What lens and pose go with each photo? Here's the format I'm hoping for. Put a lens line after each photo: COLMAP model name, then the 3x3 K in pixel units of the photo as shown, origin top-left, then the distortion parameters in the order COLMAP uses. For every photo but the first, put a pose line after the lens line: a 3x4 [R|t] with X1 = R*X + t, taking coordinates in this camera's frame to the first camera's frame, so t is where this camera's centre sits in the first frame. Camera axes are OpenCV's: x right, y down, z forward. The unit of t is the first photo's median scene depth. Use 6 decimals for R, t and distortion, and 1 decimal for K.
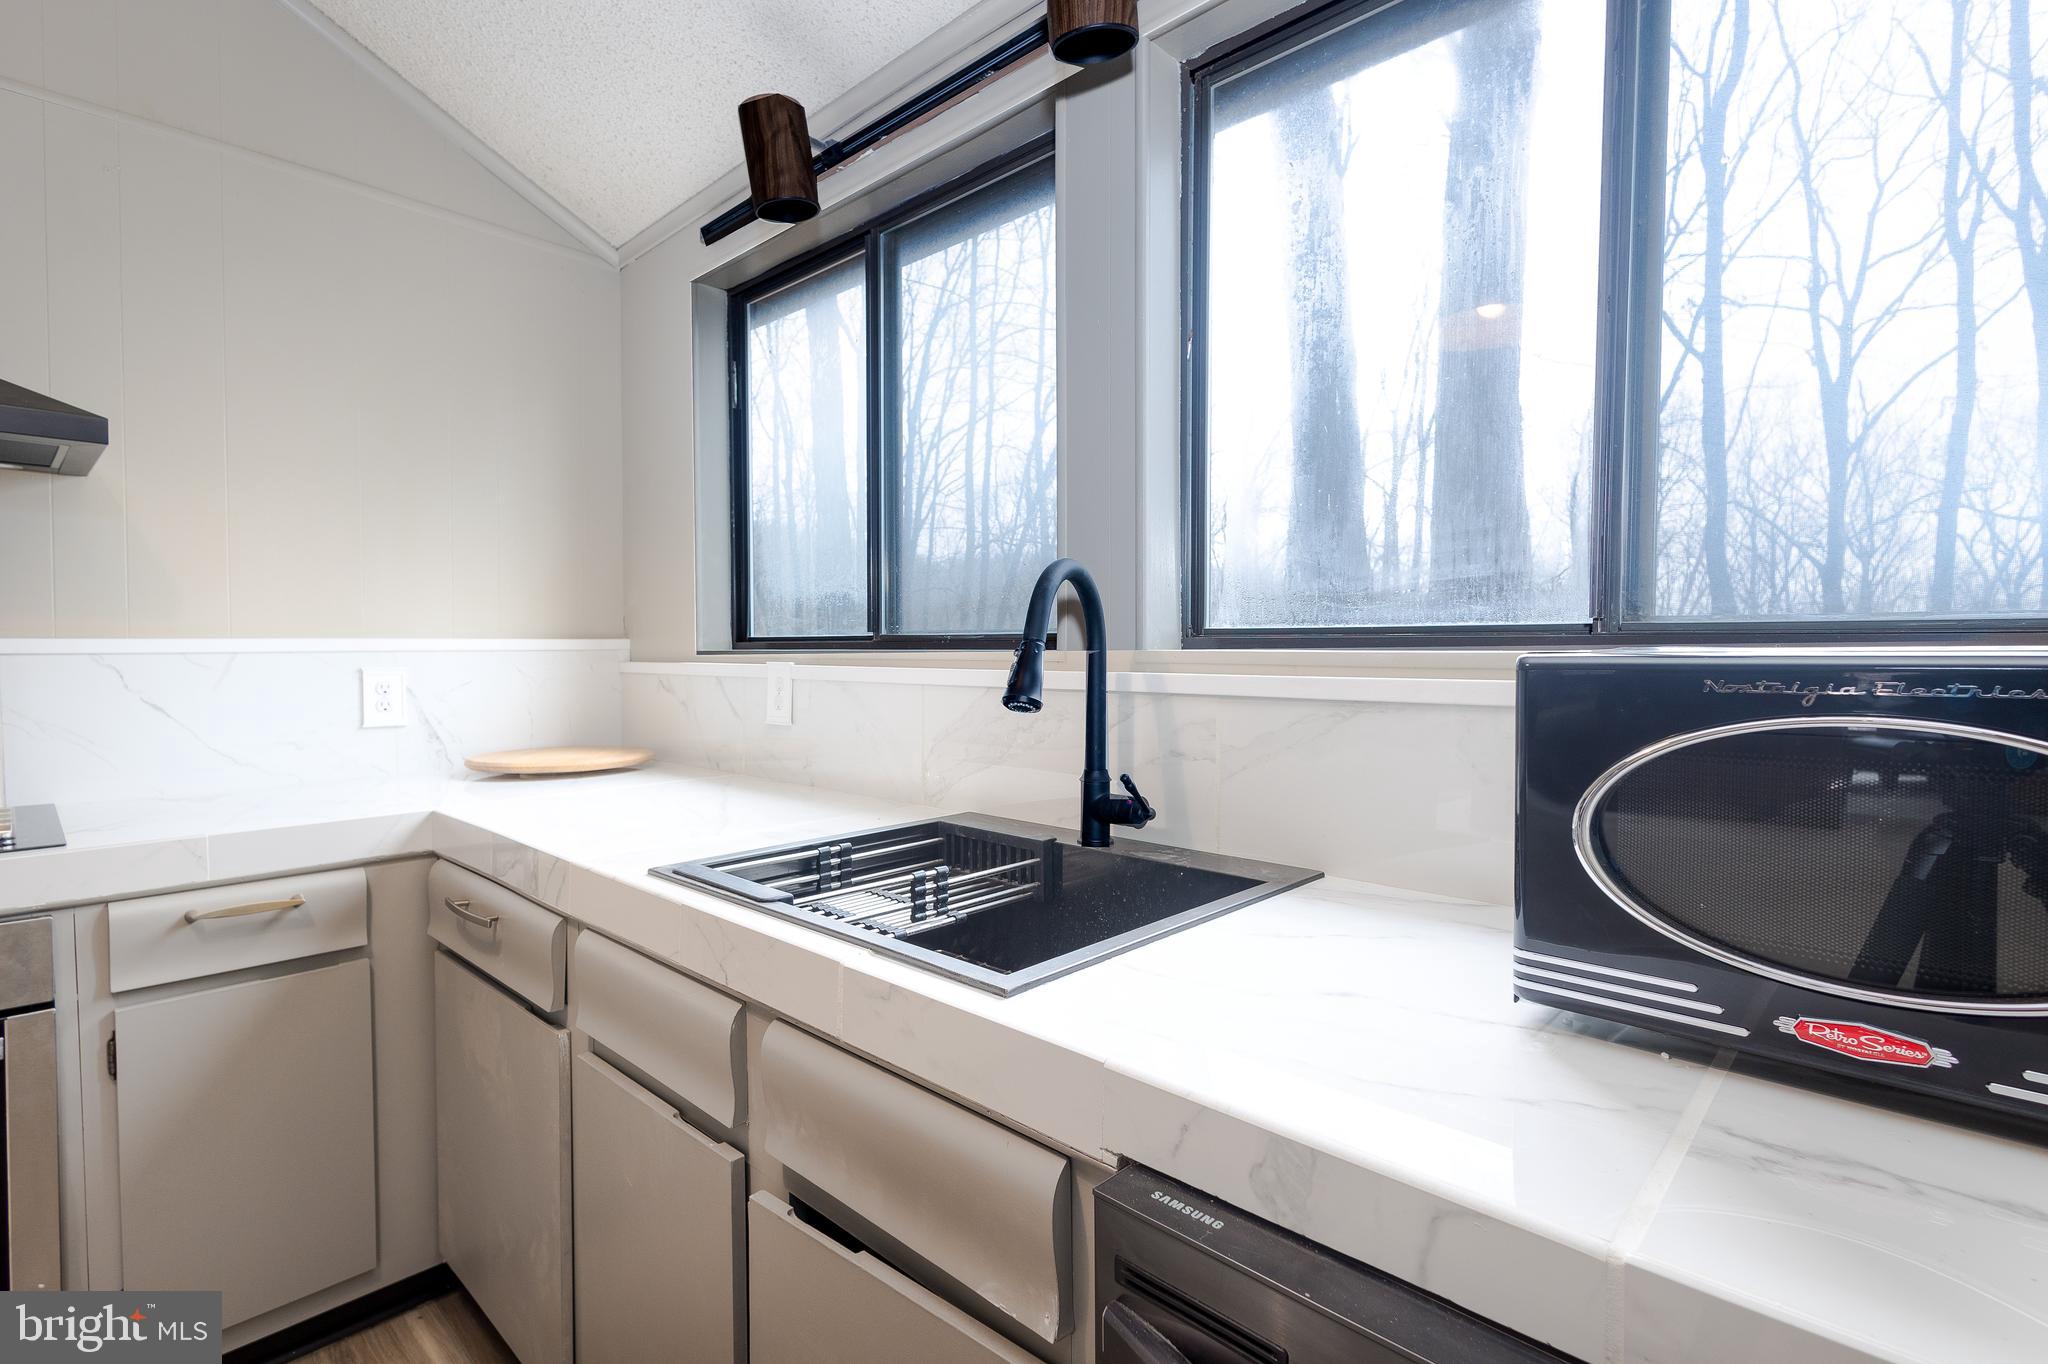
lens RADIAL K [[973.2, 0, 1024.1], [0, 973.2, 665.4], [0, 0, 1]] dist [0.009828, -0.000462]
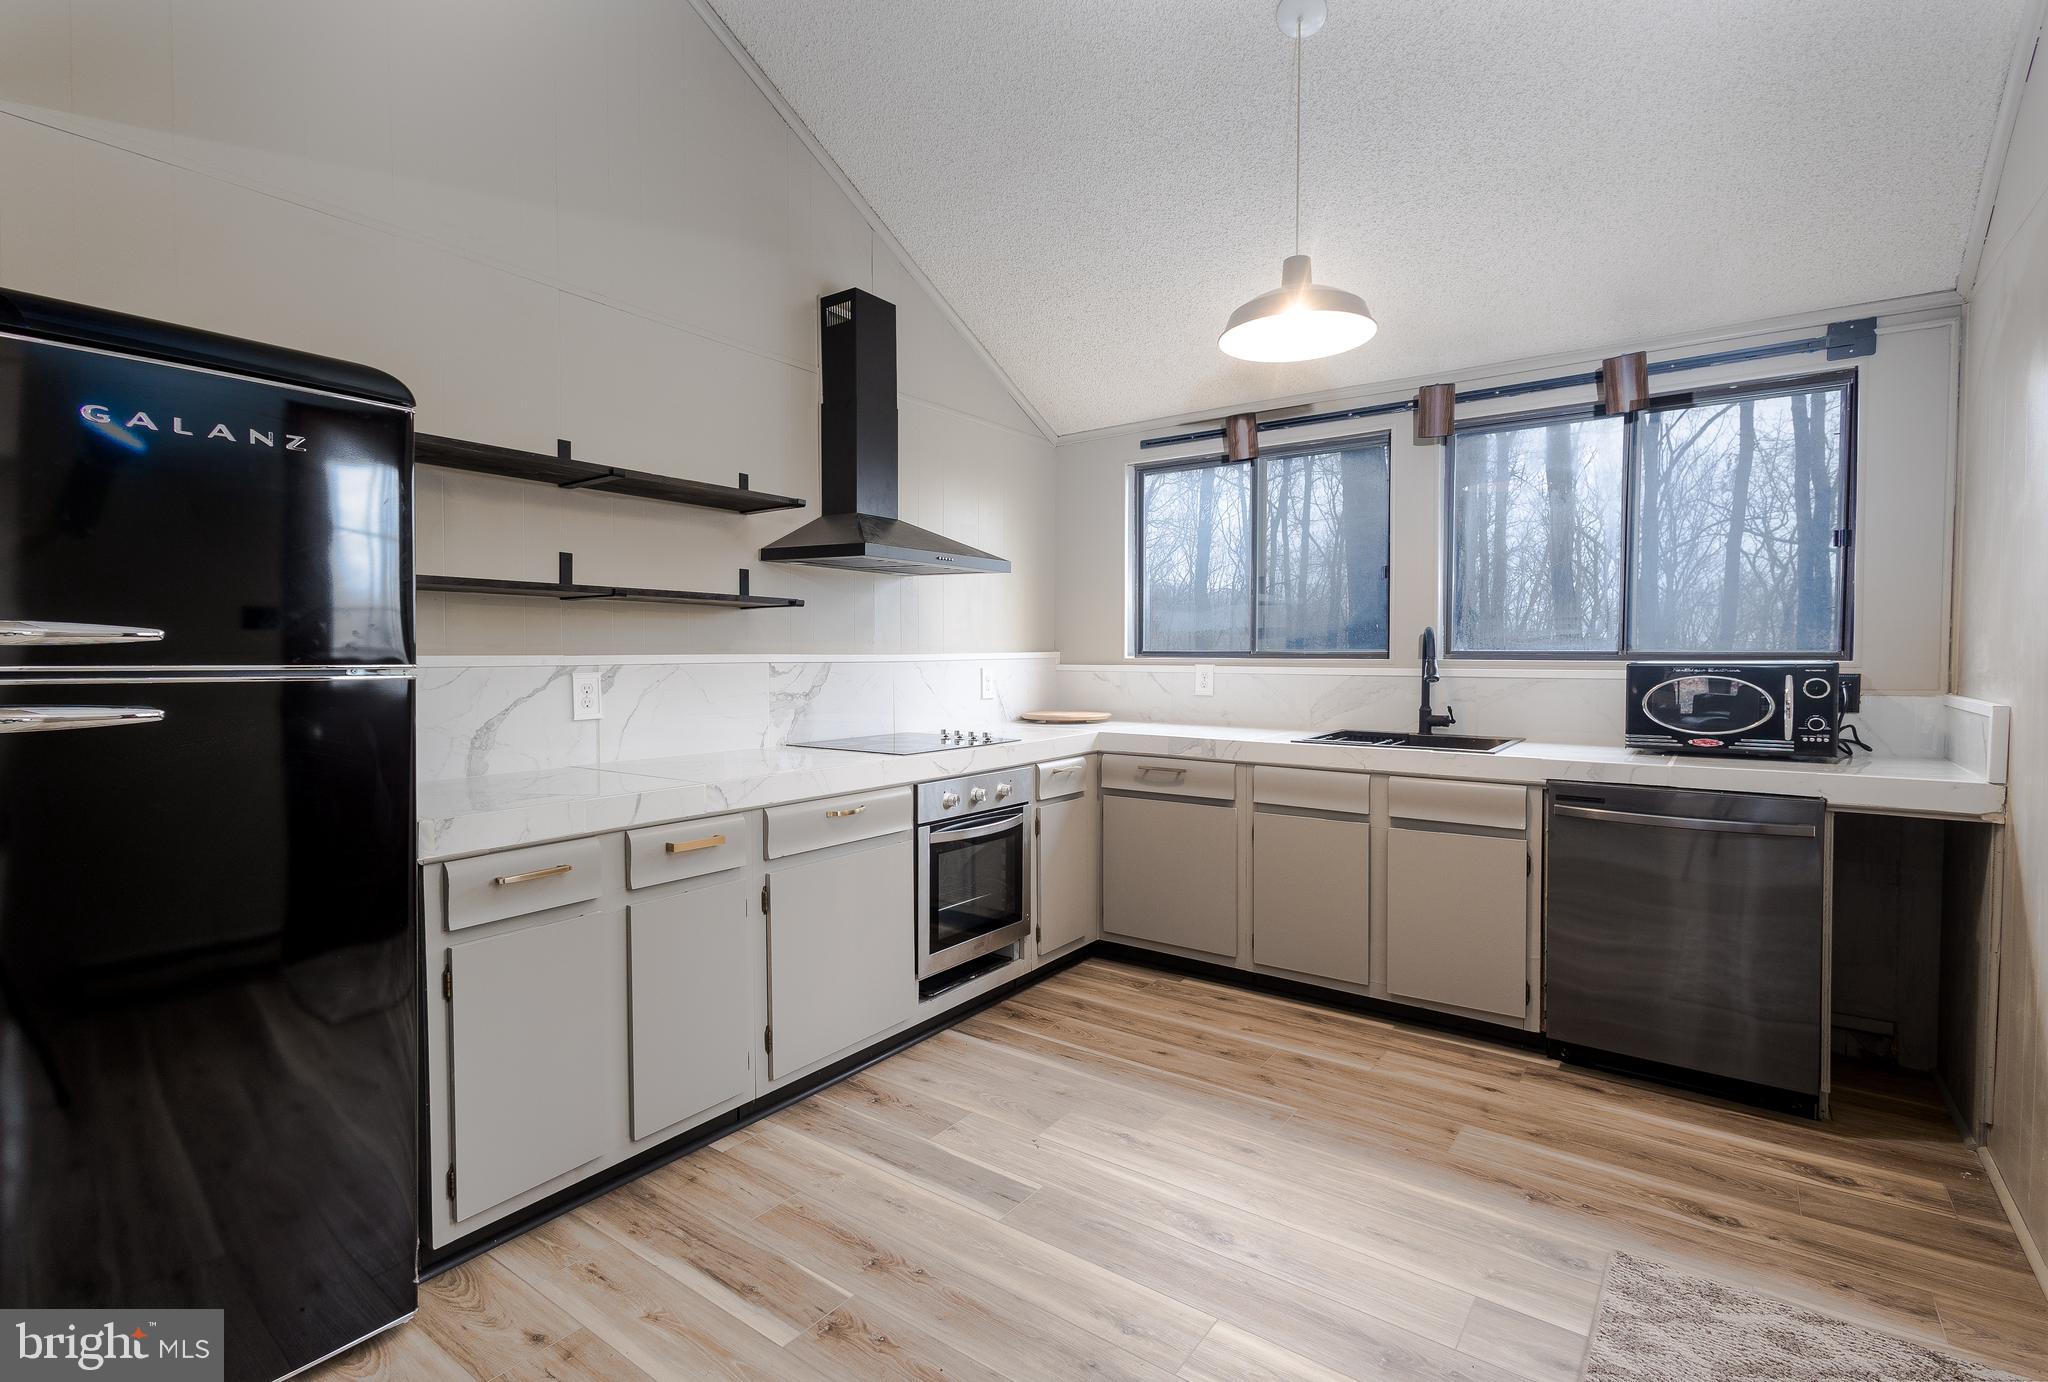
lens RADIAL K [[947.3, 0, 1021.7], [0, 947.3, 669.5], [0, 0, 1]] dist [0.001324, 0.000315]
pose [[0.993969, -0.001278, 0.109653, -1.053033], [0.001046, 0.999997, 0.002169, 0.002838], [-0.109655, -0.002041, 0.993968, -1.146332]]
